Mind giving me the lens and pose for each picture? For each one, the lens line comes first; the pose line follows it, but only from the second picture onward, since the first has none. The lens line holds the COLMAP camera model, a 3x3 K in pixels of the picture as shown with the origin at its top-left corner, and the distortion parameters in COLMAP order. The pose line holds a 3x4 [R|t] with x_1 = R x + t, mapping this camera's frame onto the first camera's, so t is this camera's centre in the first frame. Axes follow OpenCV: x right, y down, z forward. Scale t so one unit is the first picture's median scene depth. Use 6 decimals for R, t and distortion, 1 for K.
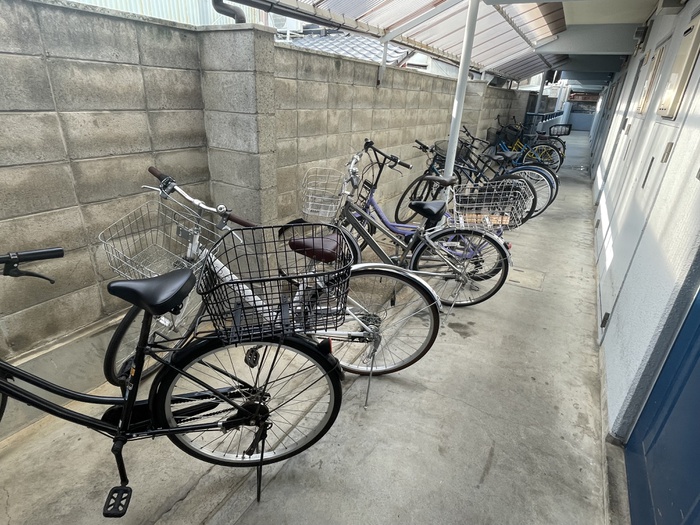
lens RADIAL K [[383.7, 0, 350.0], [0, 383.7, 262.5], [0, 0, 1]] dist [0.002922, 0.001253]
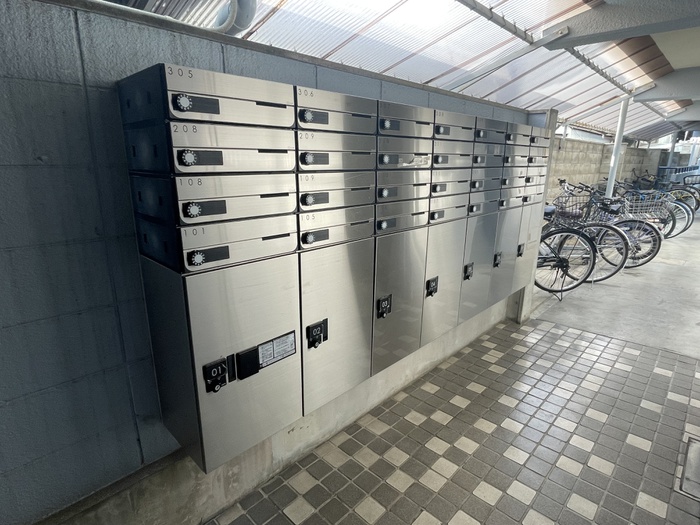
lens RADIAL K [[383.7, 0, 350.0], [0, 383.7, 262.5], [0, 0, 1]] dist [0.002922, 0.001253]
pose [[0.968882, 0.025225, -0.246233, -0.181220], [-0.063792, 0.986635, -0.149937, 0.155166], [0.239160, 0.160979, 0.957543, -0.346074]]
